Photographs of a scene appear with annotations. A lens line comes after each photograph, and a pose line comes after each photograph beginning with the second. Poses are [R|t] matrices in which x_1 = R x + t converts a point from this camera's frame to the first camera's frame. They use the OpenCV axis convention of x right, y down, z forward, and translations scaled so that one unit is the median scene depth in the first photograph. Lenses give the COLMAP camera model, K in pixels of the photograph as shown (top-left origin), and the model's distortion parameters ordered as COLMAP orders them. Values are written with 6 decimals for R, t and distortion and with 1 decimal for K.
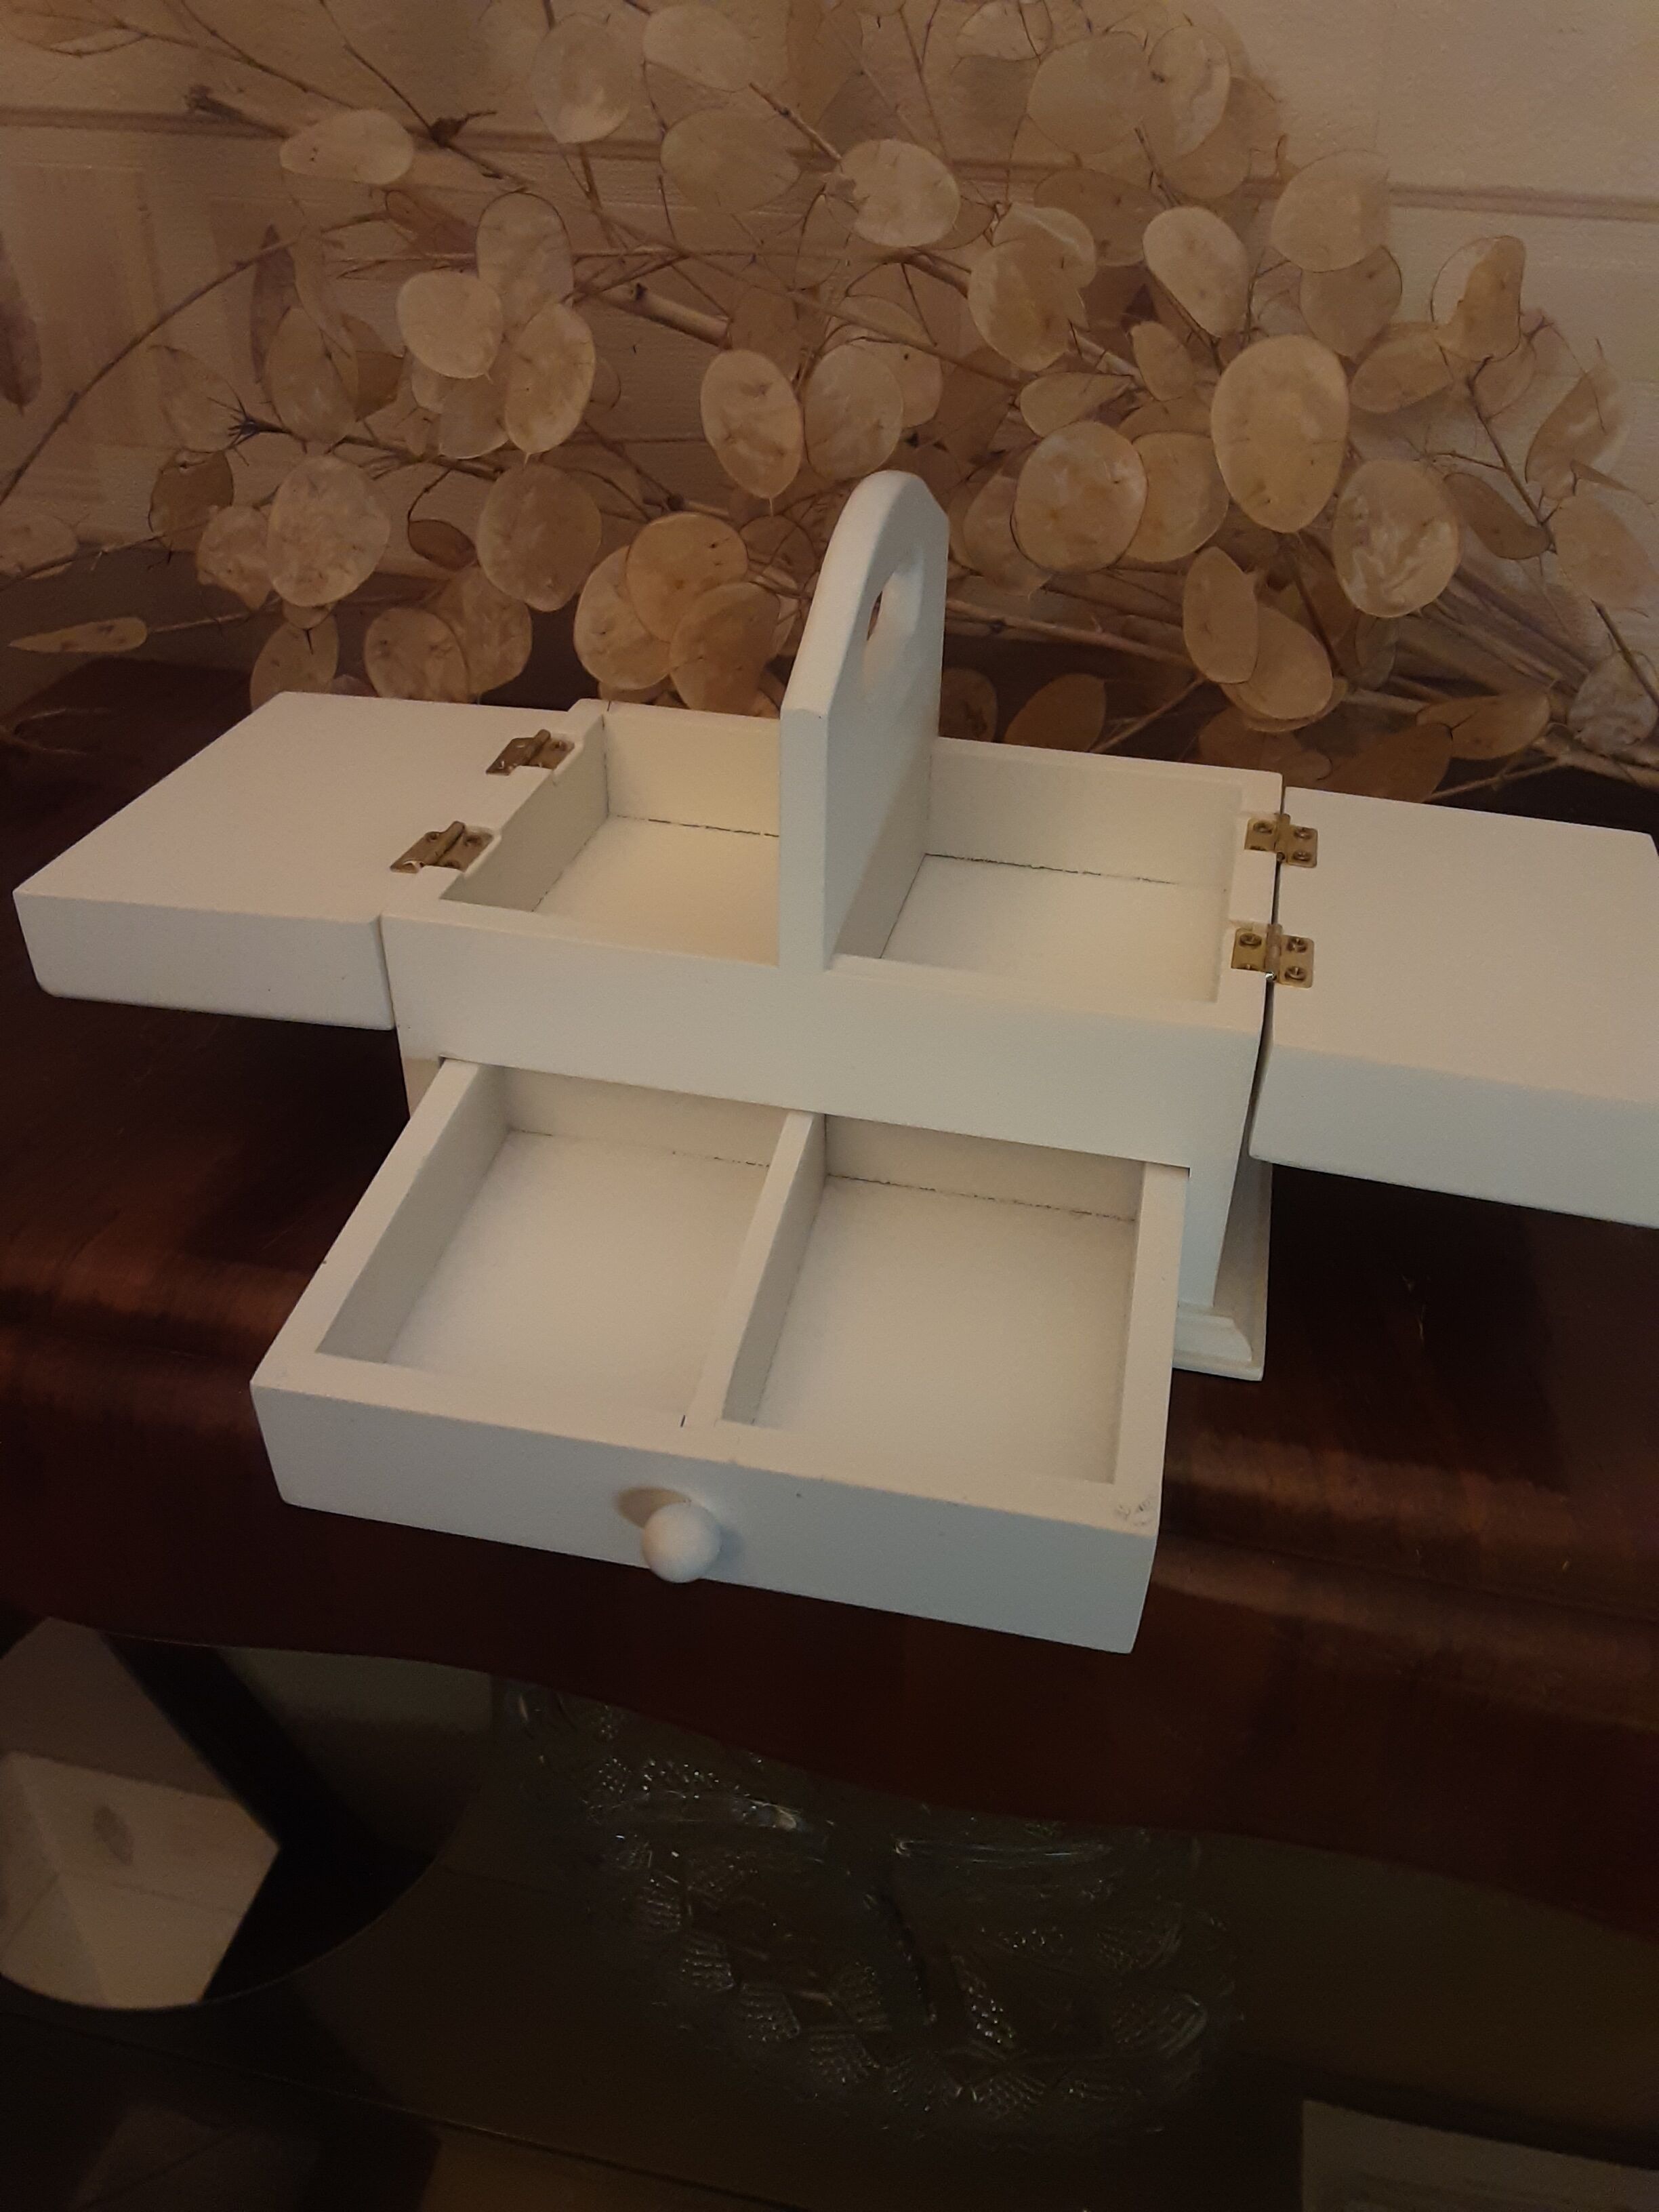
lens RADIAL K [[1804.9, 0, 829.5], [0, 1804.9, 1106.0], [0, 0, 1]] dist [0.004724, -0.043693]
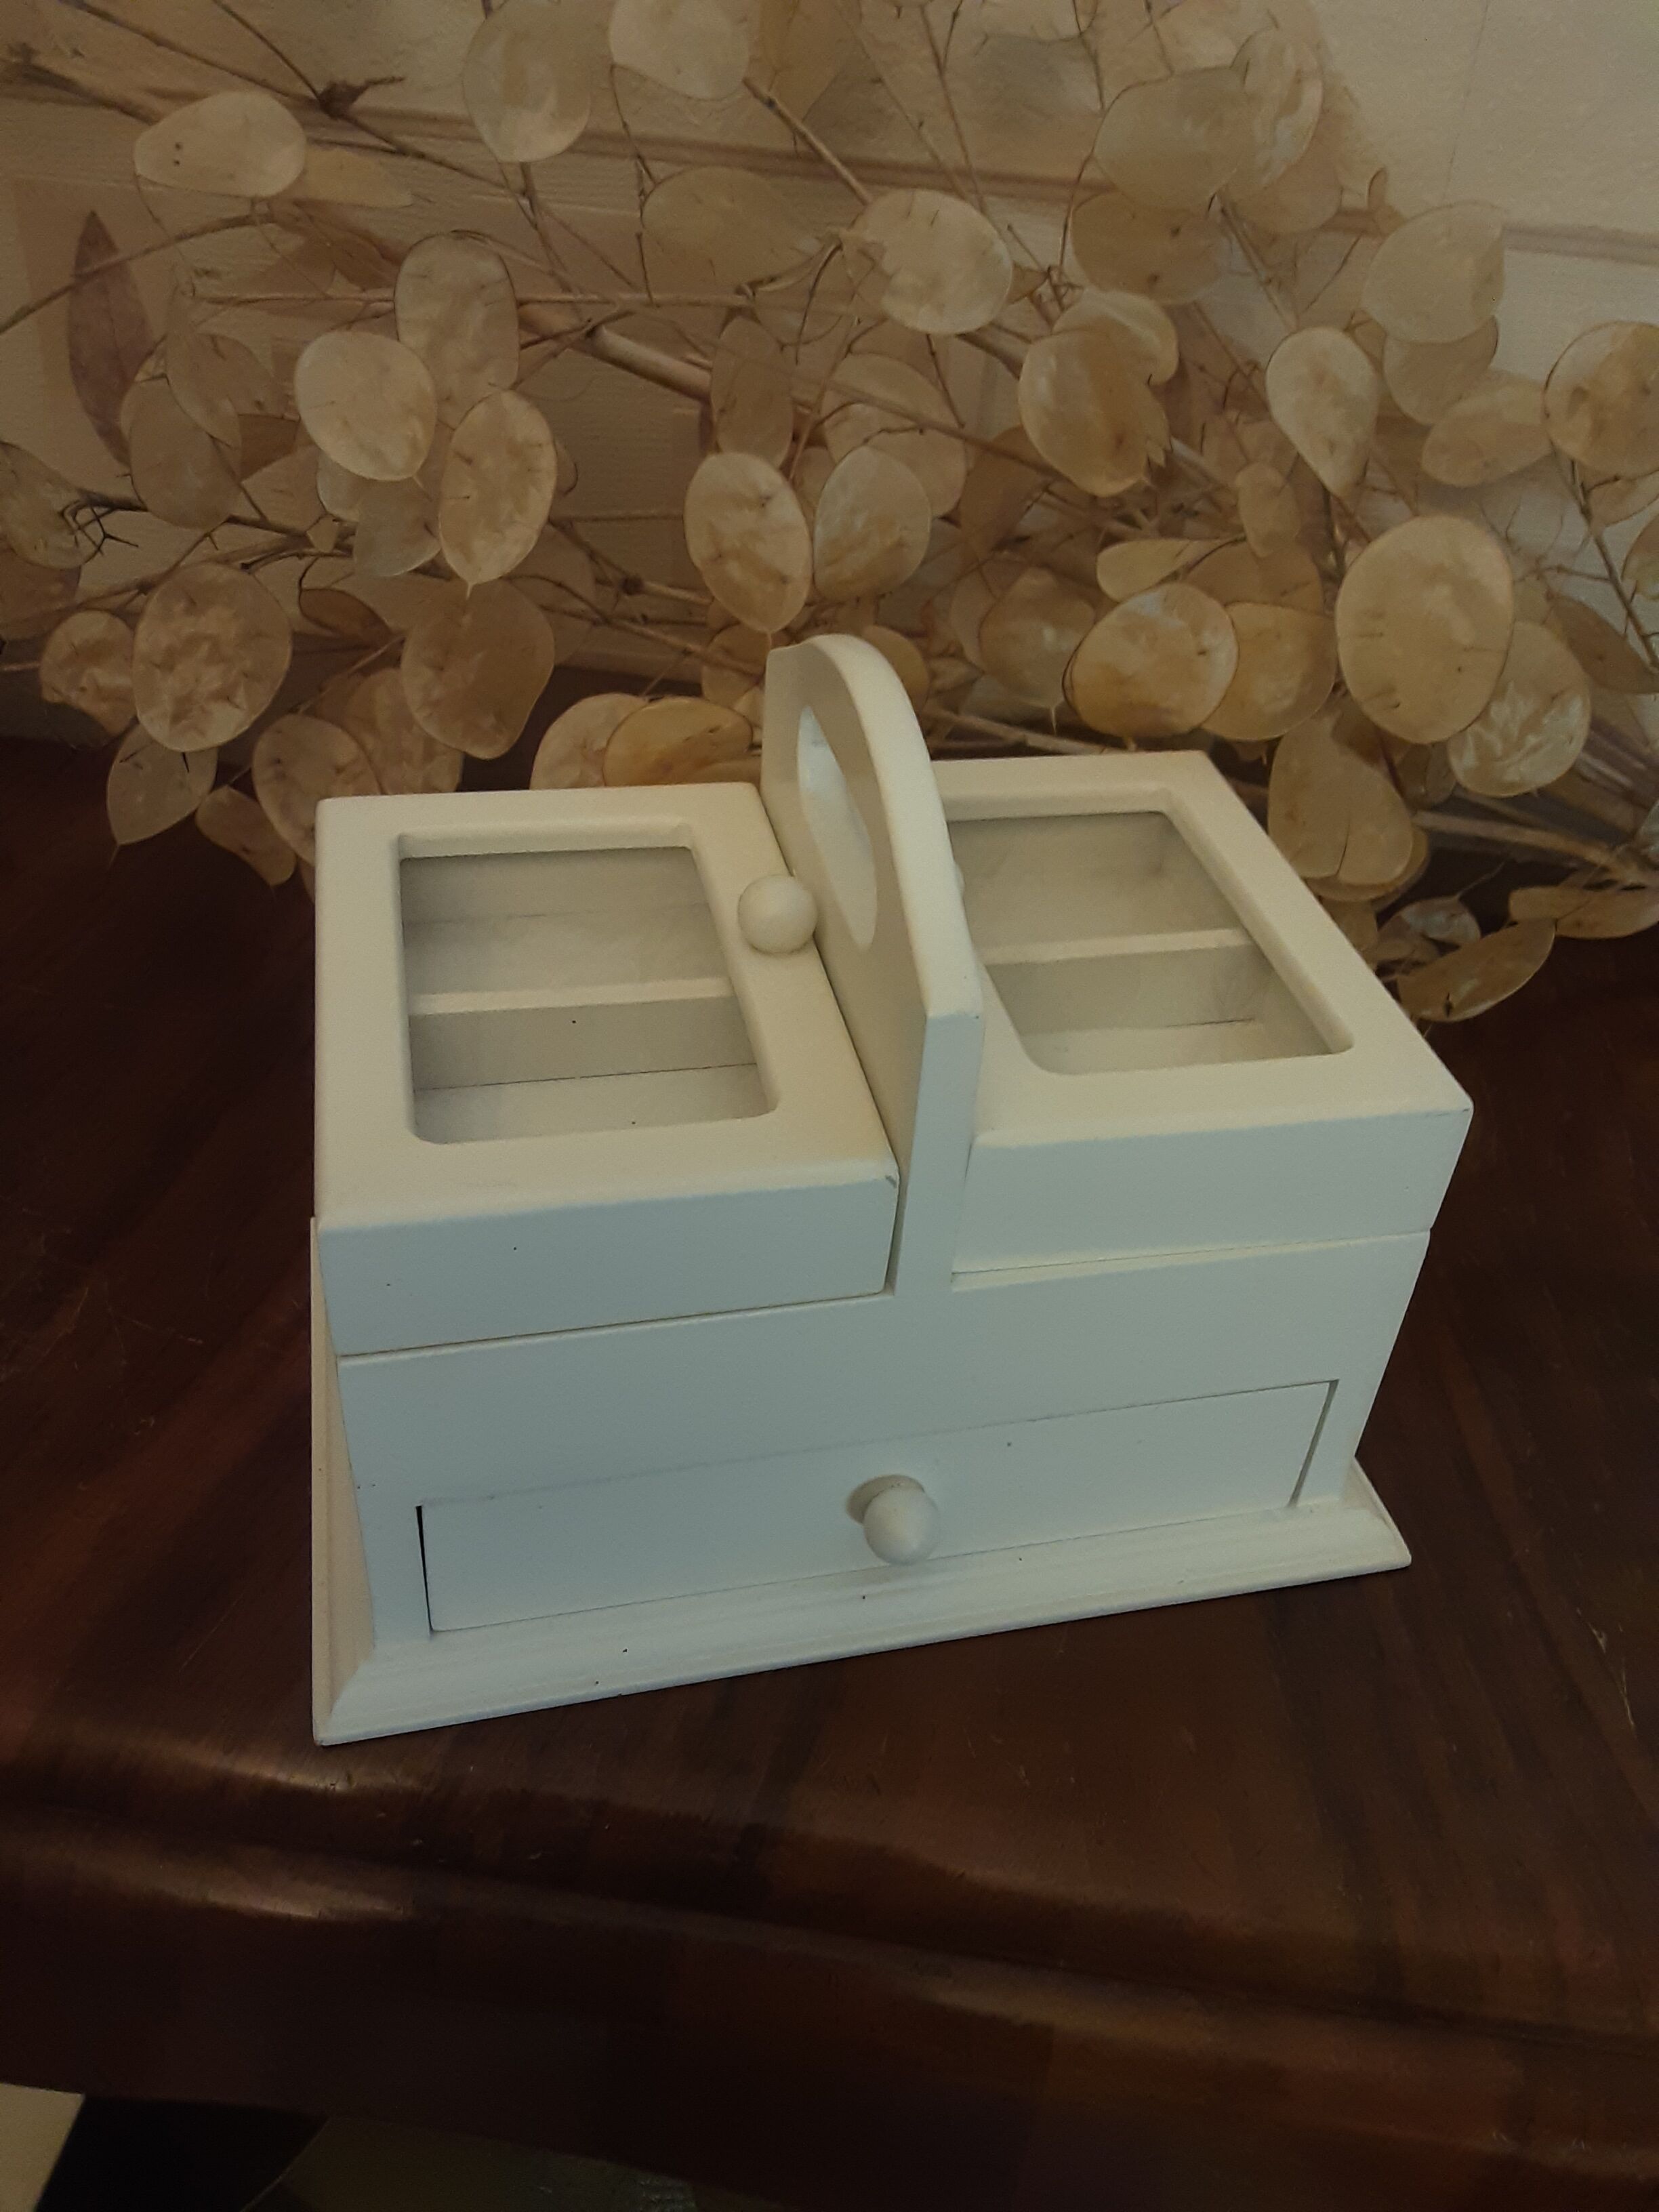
lens RADIAL K [[1812.4, 0, 818.7], [0, 1812.4, 1055.0], [0, 0, 1]] dist [0.034051, -0.085070]
pose [[0.996291, -0.002852, 0.085999, -0.079959], [-0.005388, 0.995421, 0.095431, -0.221170], [-0.085877, -0.095540, 0.991714, 0.161108]]
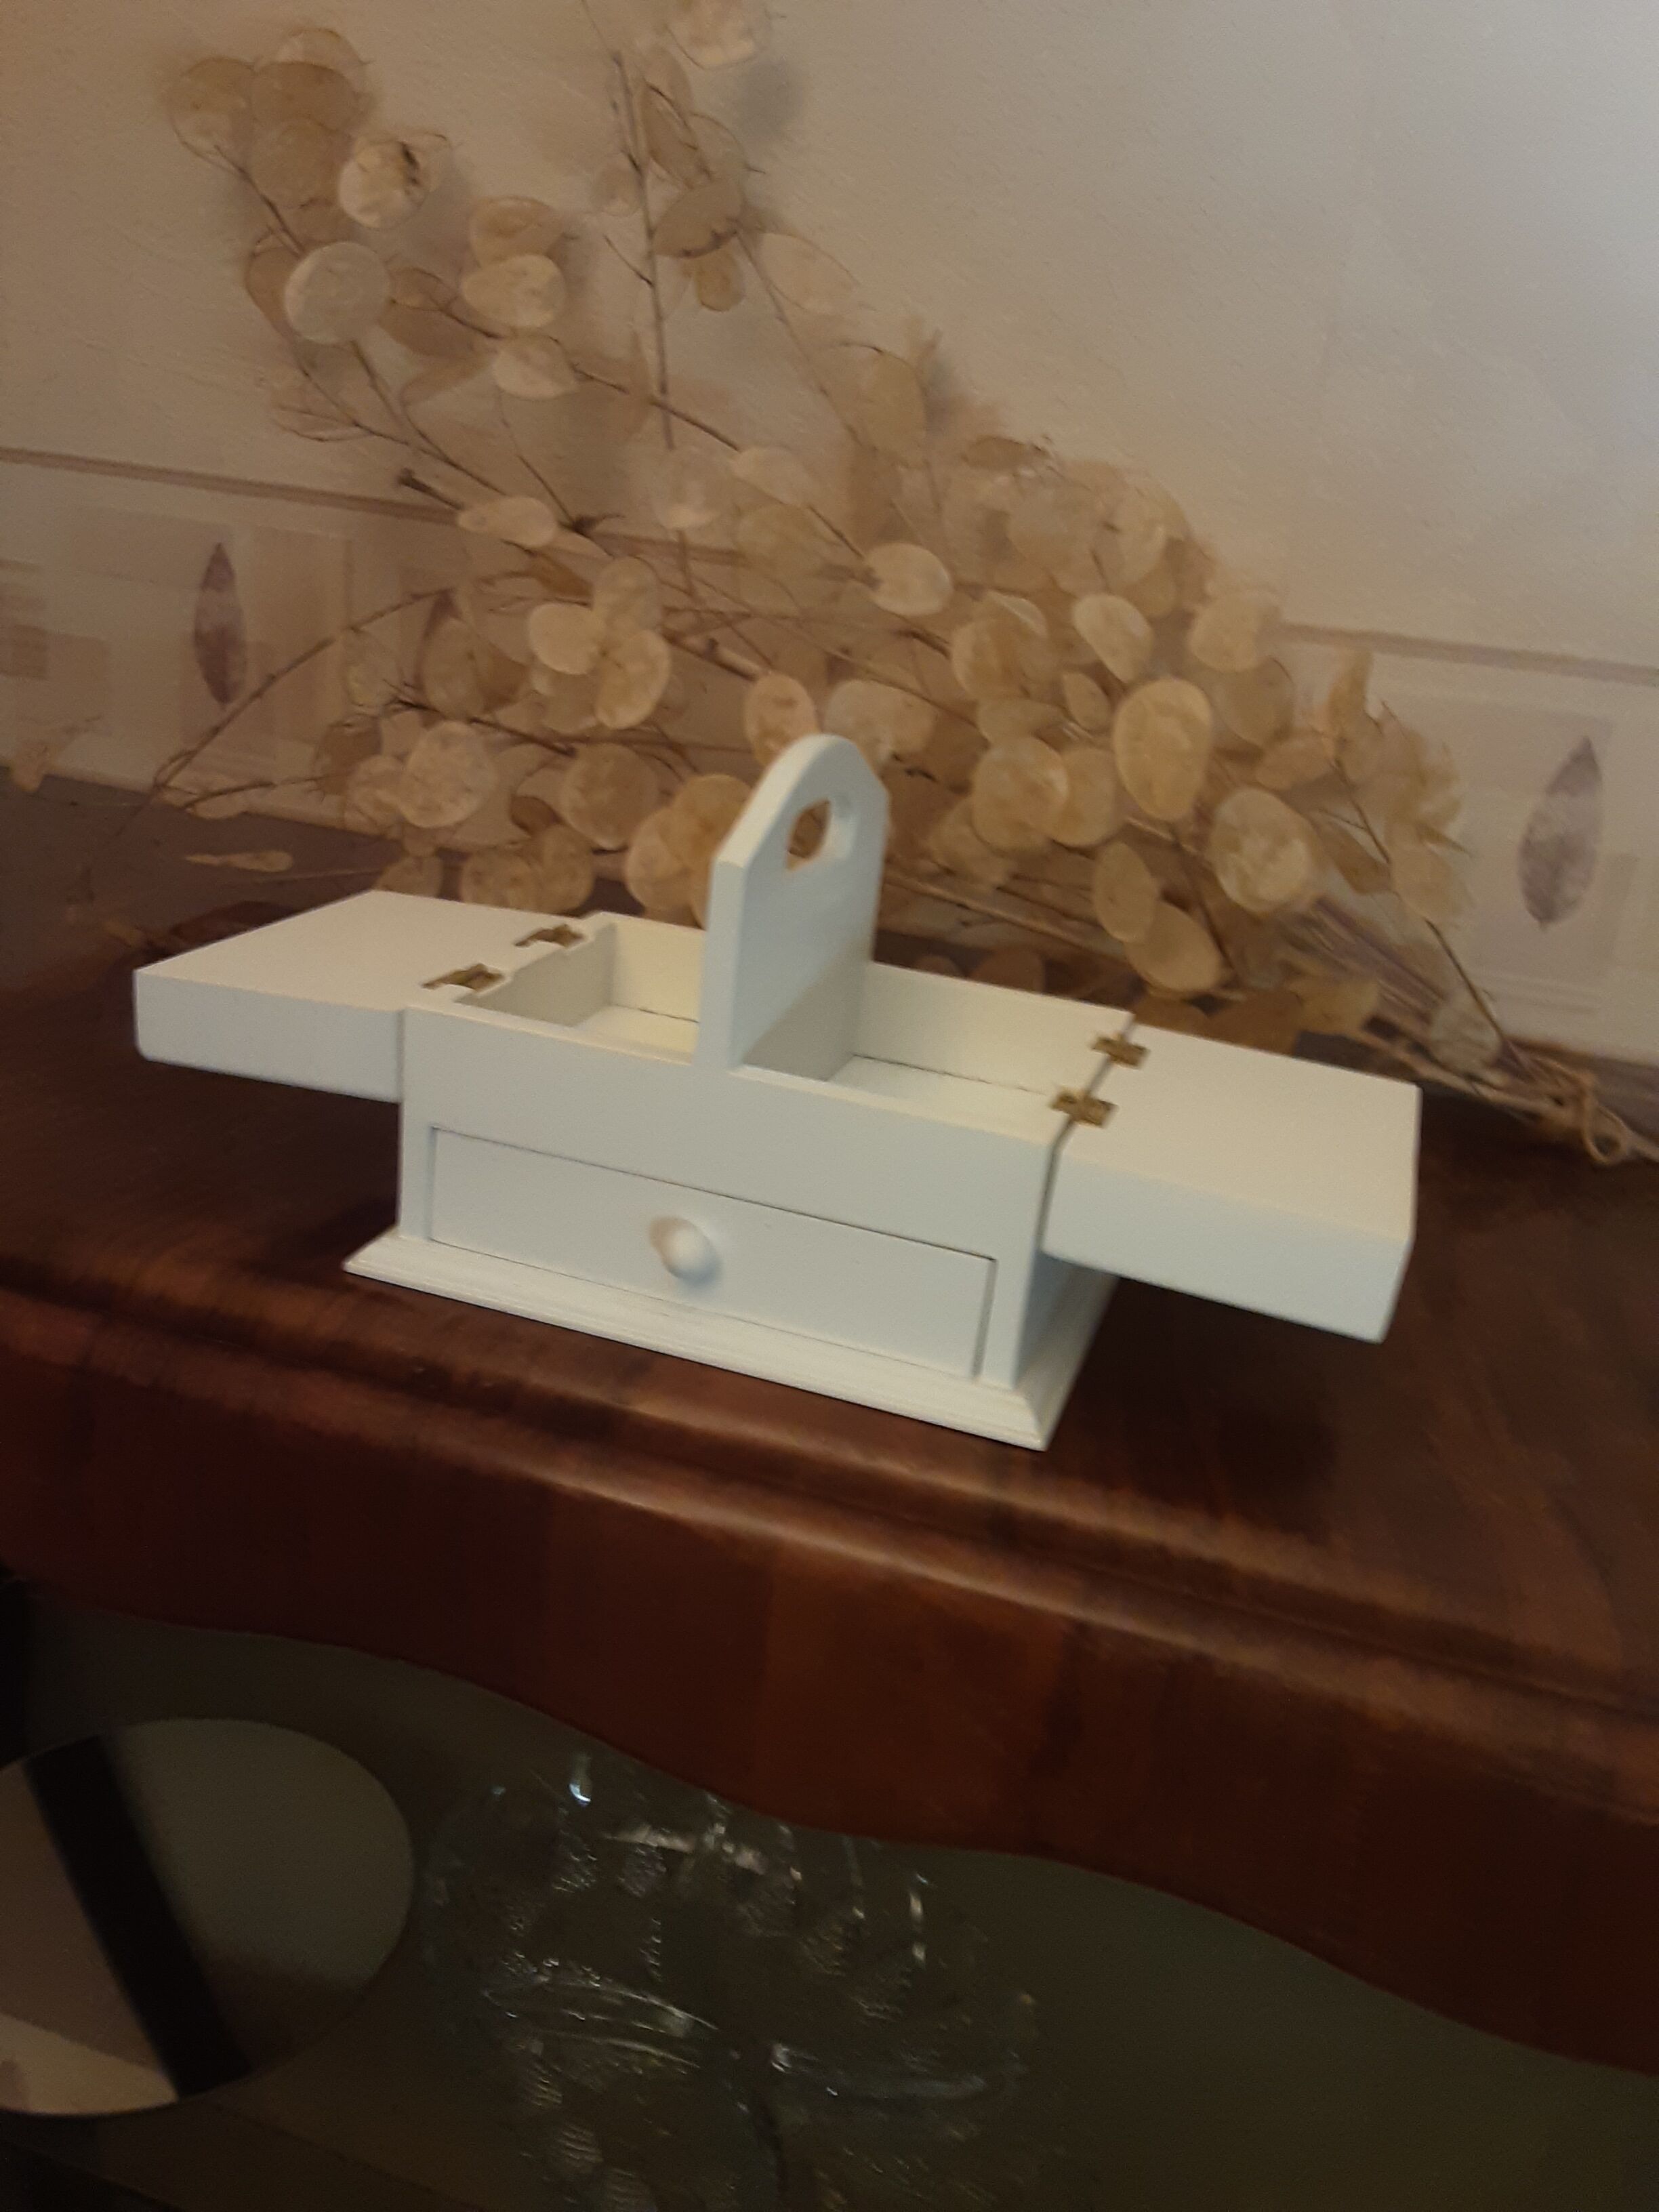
lens RADIAL K [[1804.9, 0, 829.5], [0, 1804.9, 1106.0], [0, 0, 1]] dist [0.004724, -0.043693]
pose [[0.993820, 0.104457, -0.037553, 0.069237], [-0.110690, 0.957946, -0.264741, 0.226710], [0.008320, 0.267262, 0.963588, -0.192041]]
